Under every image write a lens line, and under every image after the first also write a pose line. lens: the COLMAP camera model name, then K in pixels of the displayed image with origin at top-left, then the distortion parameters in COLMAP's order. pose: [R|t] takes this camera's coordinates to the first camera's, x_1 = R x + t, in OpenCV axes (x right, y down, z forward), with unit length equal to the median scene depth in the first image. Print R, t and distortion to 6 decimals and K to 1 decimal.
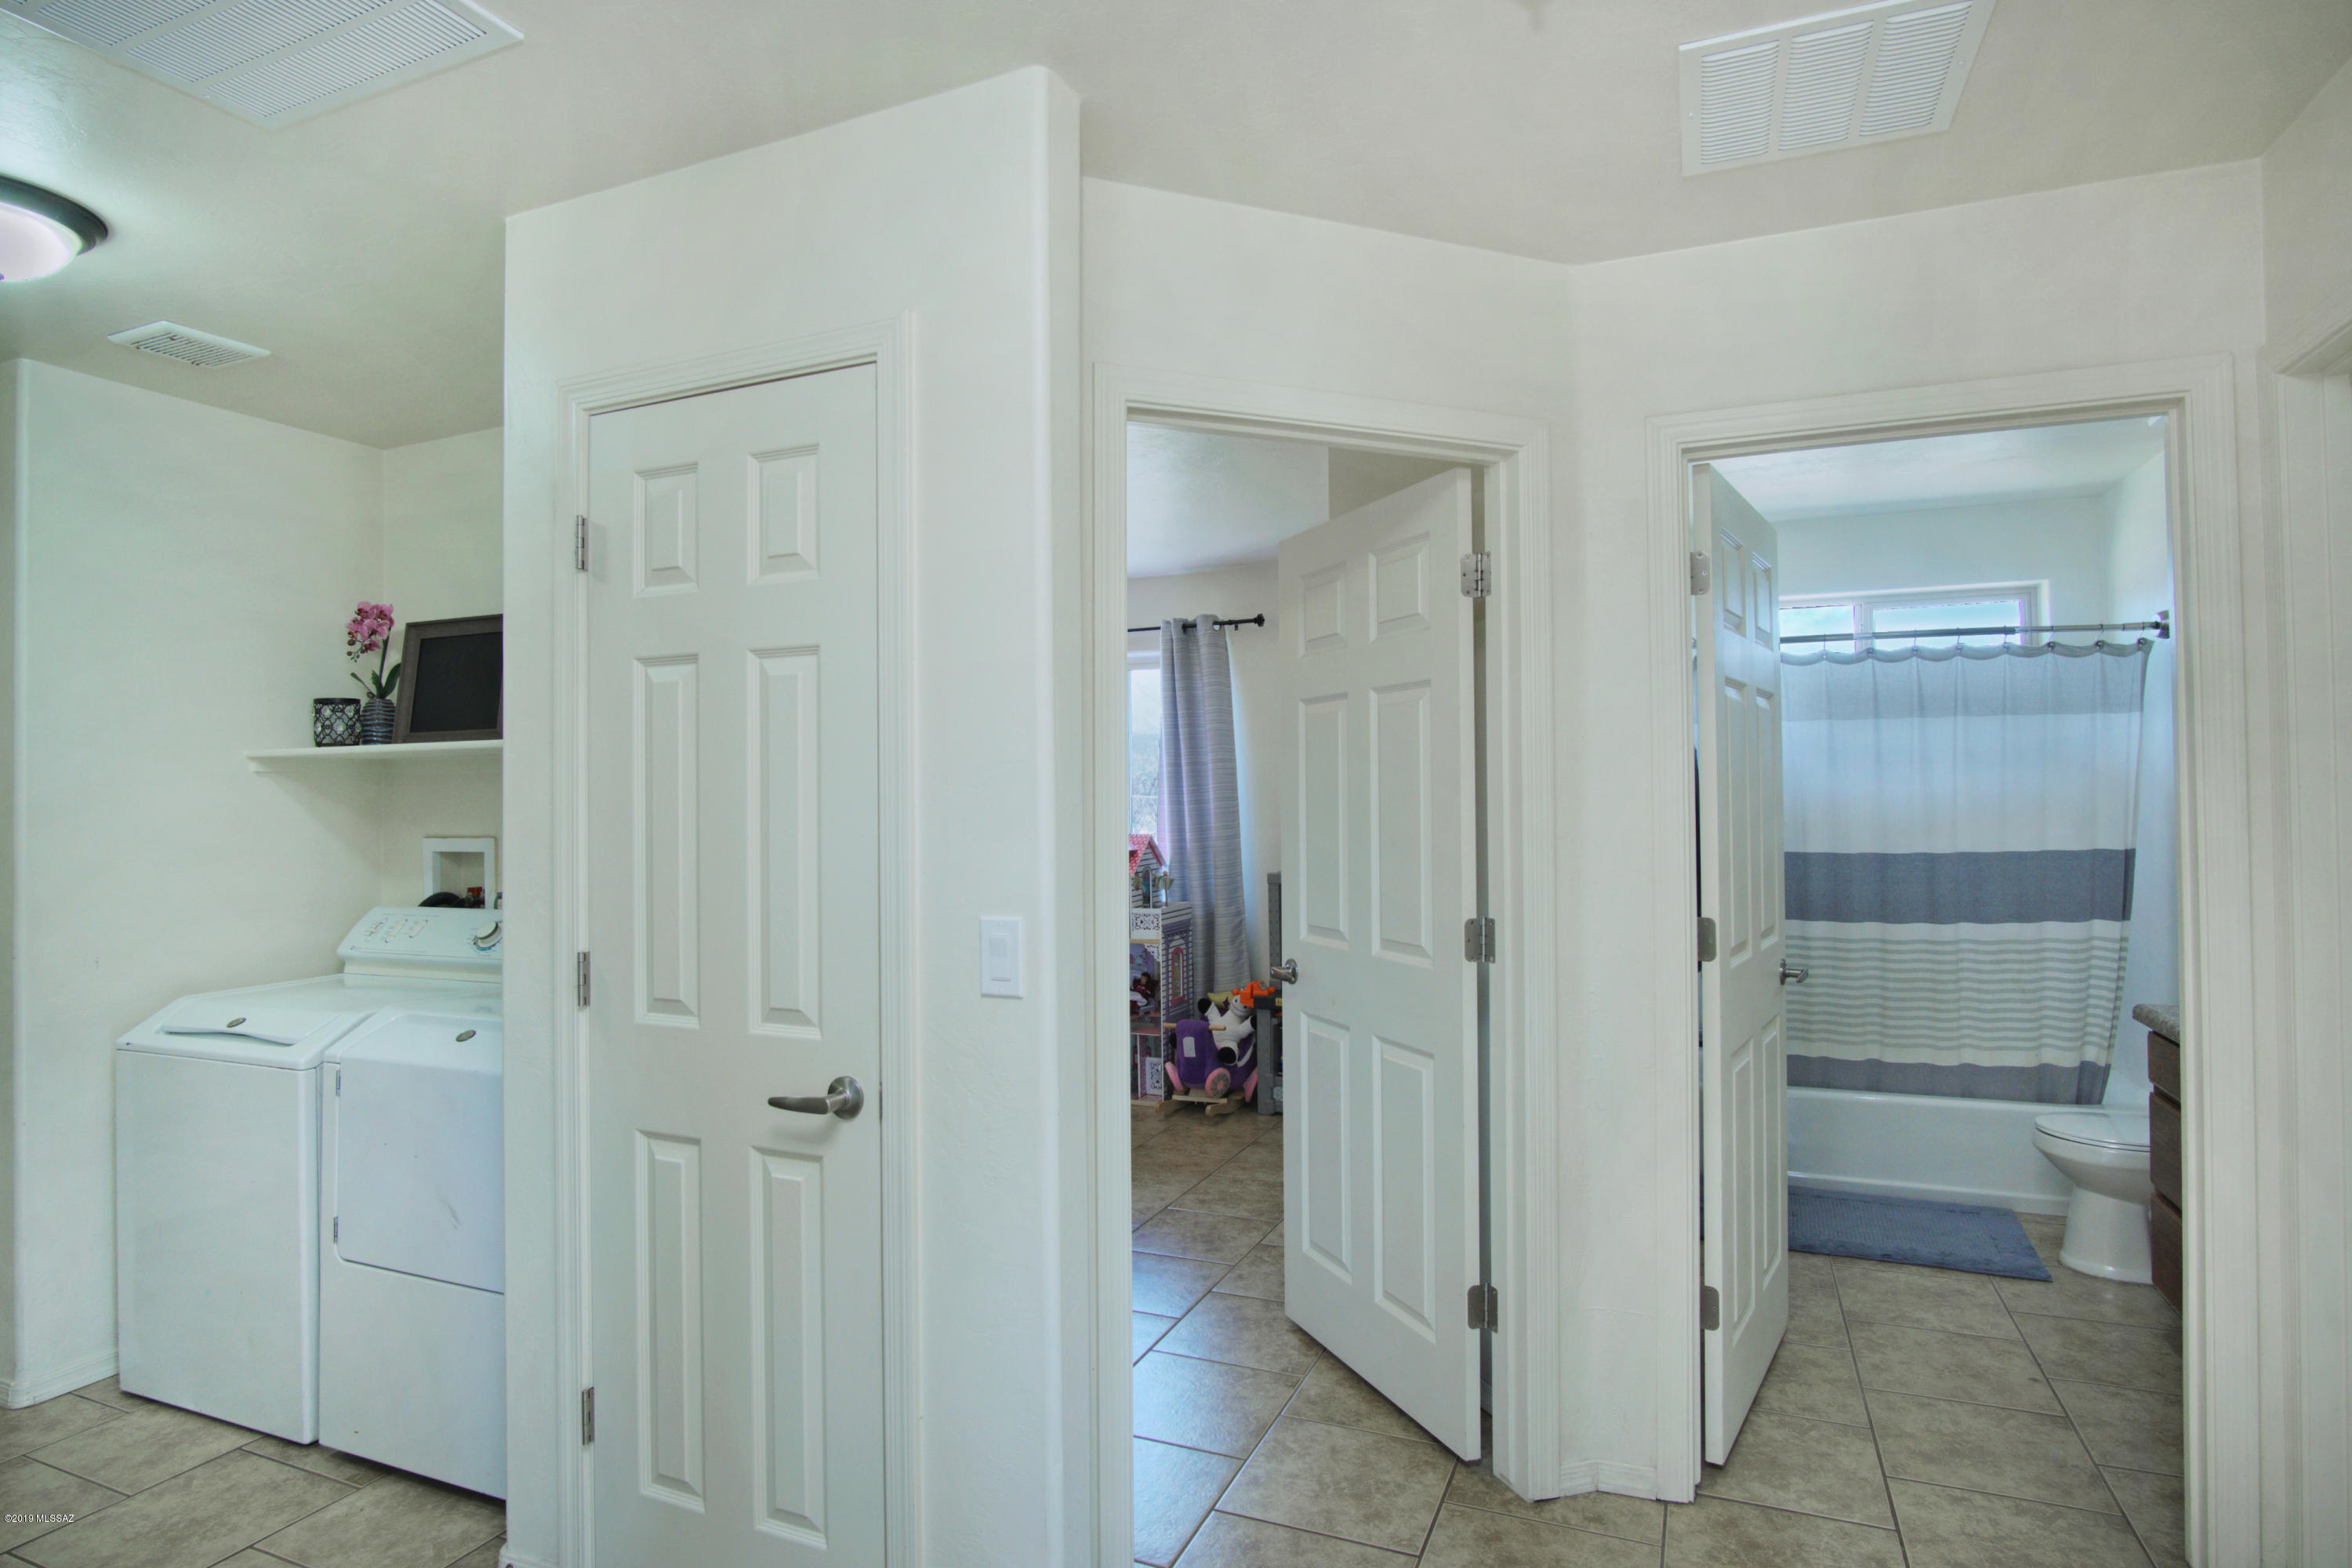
lens RADIAL K [[1264.5, 0, 1173.3], [0, 1264.5, 769.6], [0, 0, 1]] dist [-0.036269, 0.011460]
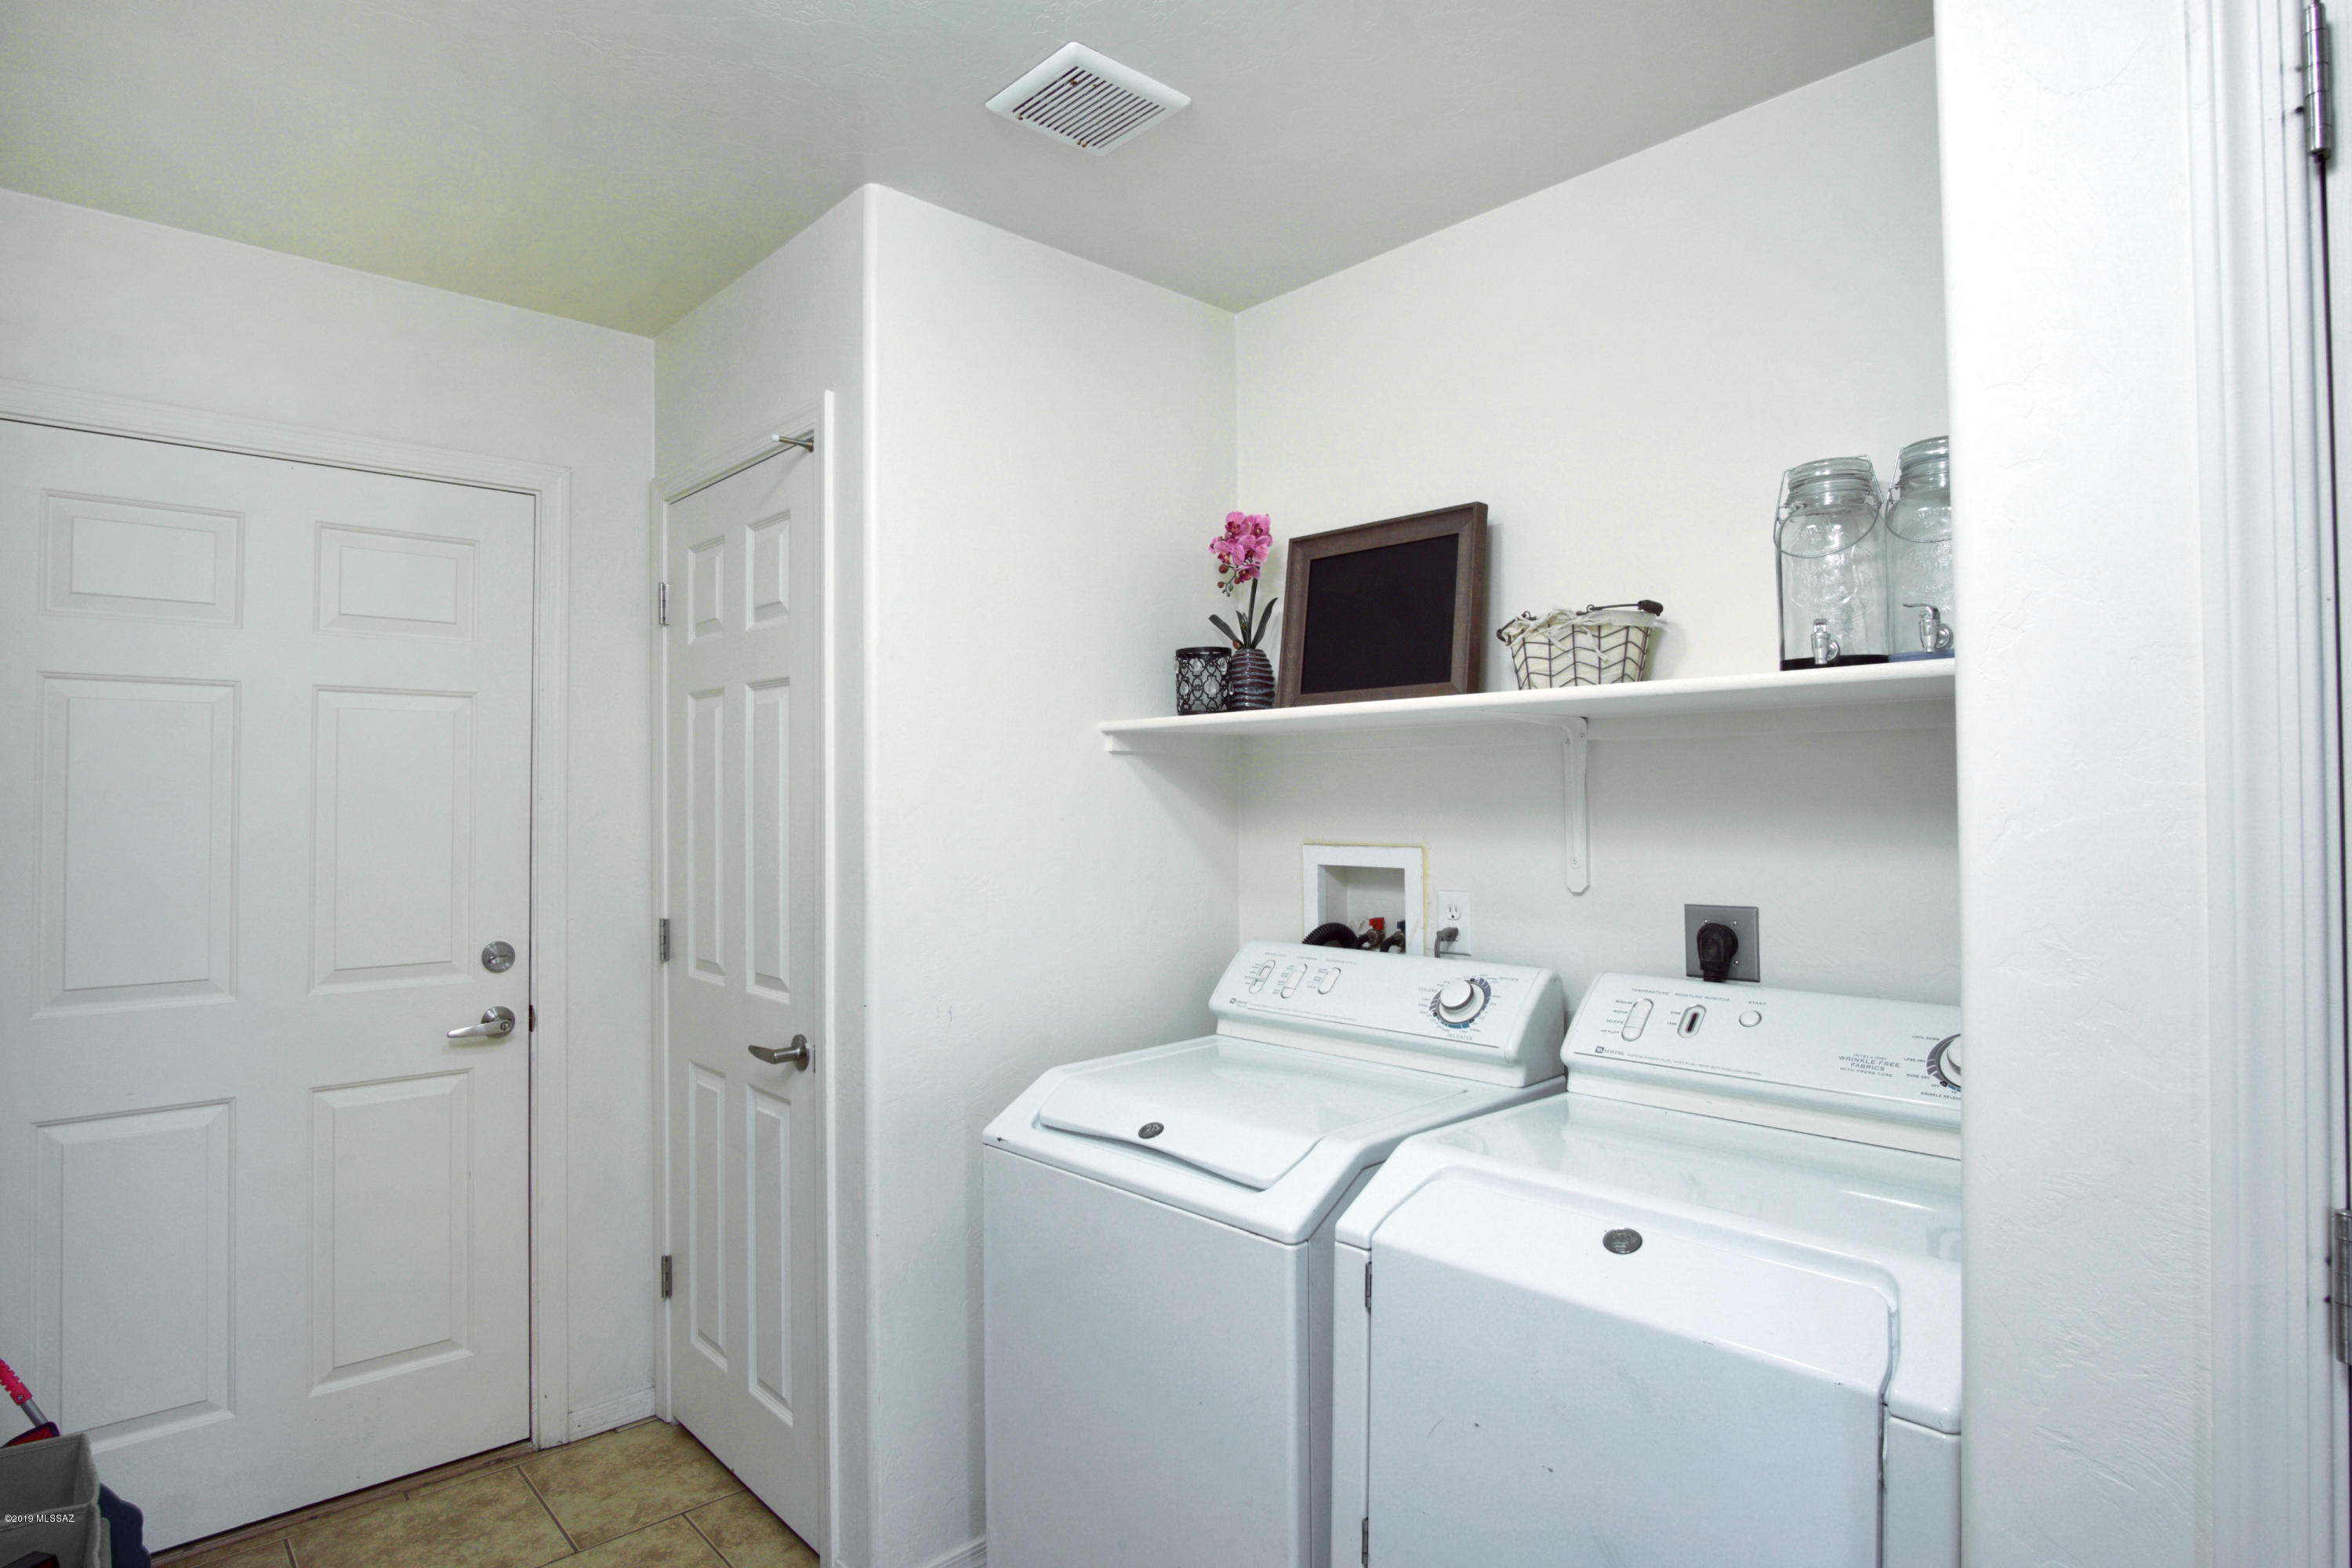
lens RADIAL K [[1264.5, 0, 1173.3], [0, 1264.5, 769.6], [0, 0, 1]] dist [-0.036269, 0.011460]
pose [[0.911462, -0.000935, -0.411384, -0.387015], [0.002239, 0.999994, 0.002689, 0.010310], [0.411379, -0.003372, 0.911458, 0.330218]]
